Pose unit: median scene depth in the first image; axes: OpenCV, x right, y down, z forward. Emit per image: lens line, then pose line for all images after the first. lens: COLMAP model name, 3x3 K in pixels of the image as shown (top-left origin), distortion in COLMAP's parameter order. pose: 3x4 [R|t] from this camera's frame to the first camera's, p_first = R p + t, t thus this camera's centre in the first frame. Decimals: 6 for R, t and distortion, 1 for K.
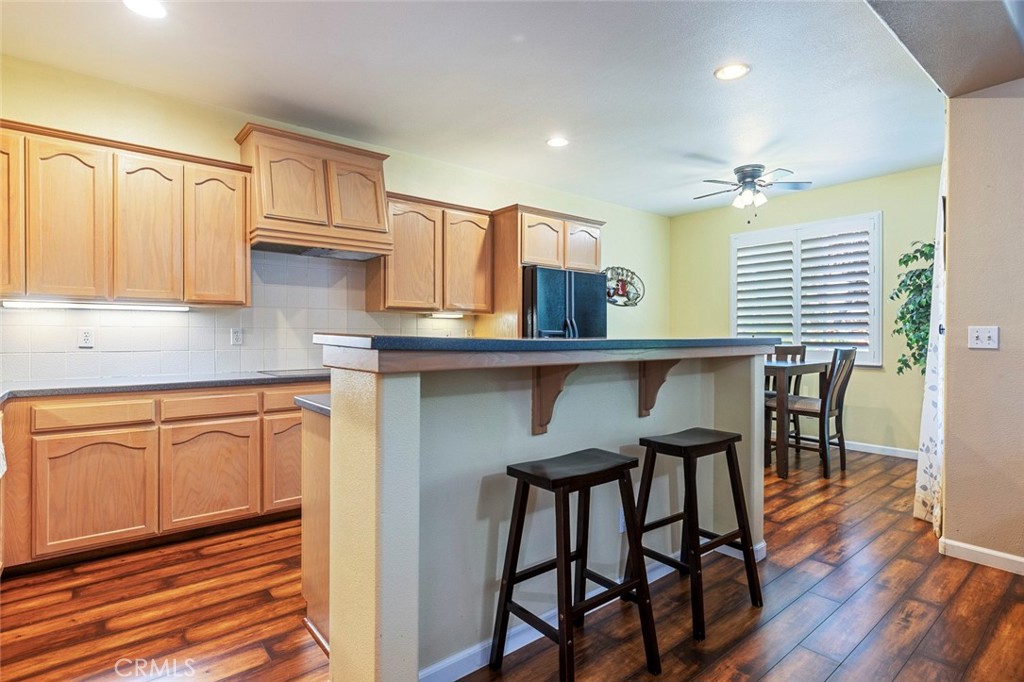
lens RADIAL K [[524.3, 0, 514.2], [0, 524.3, 336.3], [0, 0, 1]] dist [0.004041, 0.002136]
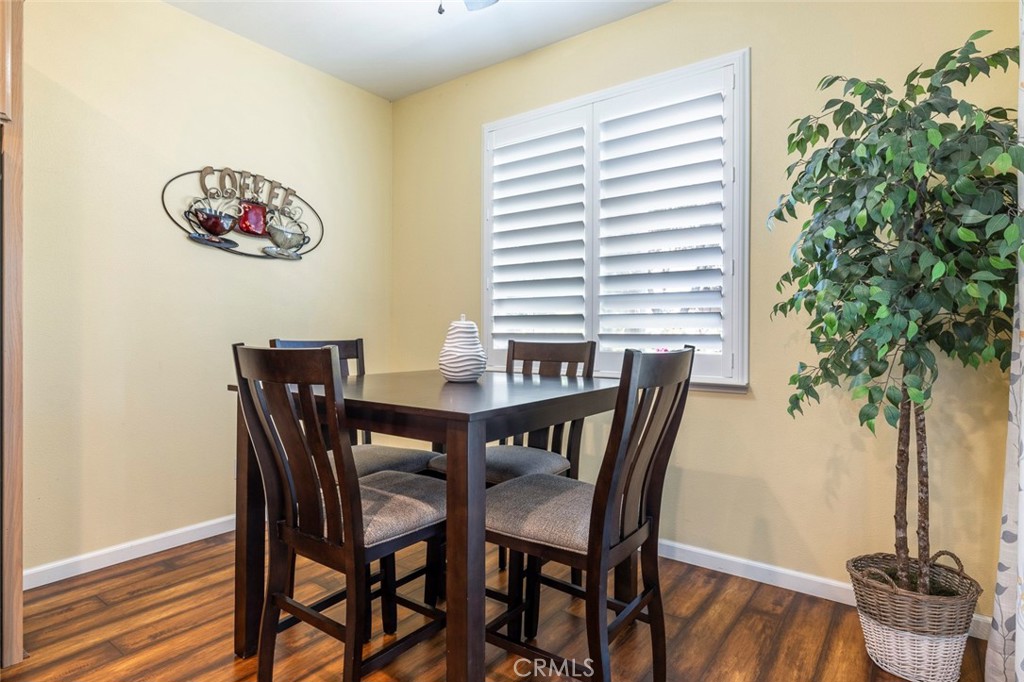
lens RADIAL K [[554.6, 0, 510.3], [0, 554.6, 341.4], [0, 0, 1]] dist [-0.007782, -0.000678]
pose [[0.970723, 0.001809, 0.240196, 0.367951], [-0.004805, 0.999918, 0.011888, 0.012342], [-0.240154, -0.012694, 0.970652, 0.557615]]
